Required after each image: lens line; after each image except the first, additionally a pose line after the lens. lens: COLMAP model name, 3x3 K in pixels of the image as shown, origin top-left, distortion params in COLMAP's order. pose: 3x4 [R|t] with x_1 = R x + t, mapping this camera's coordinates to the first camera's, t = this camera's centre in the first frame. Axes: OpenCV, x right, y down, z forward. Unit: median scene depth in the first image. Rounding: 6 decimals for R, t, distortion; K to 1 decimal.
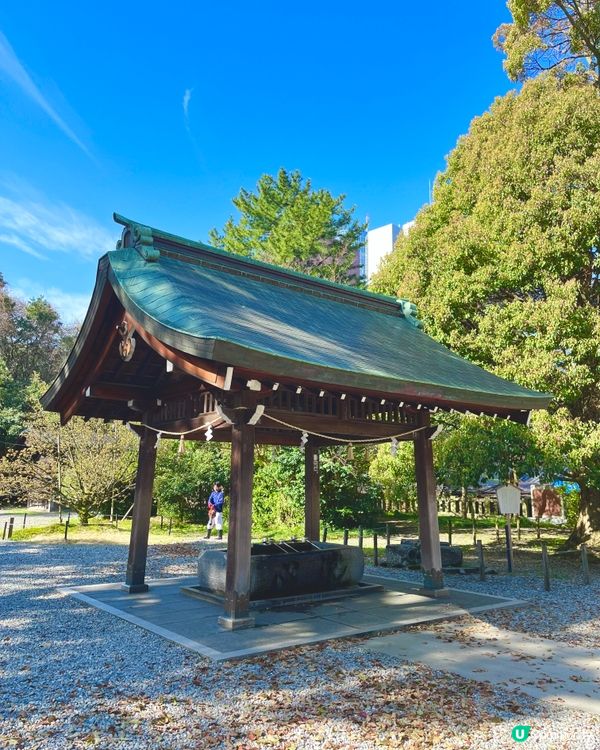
lens RADIAL K [[577.2, 0, 300.0], [0, 577.2, 375.0], [0, 0, 1]] dist [0.015303, 0.002993]
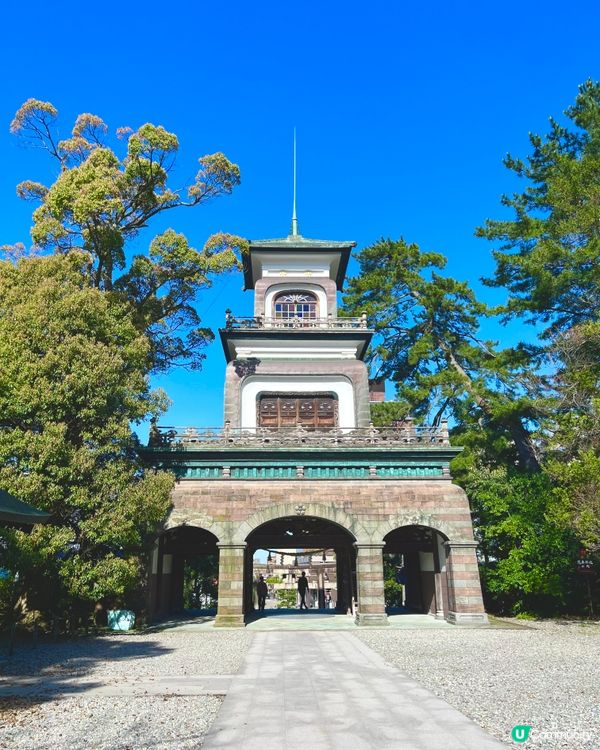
lens RADIAL K [[577.2, 0, 300.0], [0, 577.2, 375.0], [0, 0, 1]] dist [0.015303, 0.002993]
pose [[0.573518, 0.229361, 0.786429, -0.327890], [-0.120495, 0.973182, -0.195954, -0.069762], [-0.810282, 0.017623, 0.585775, -0.293083]]
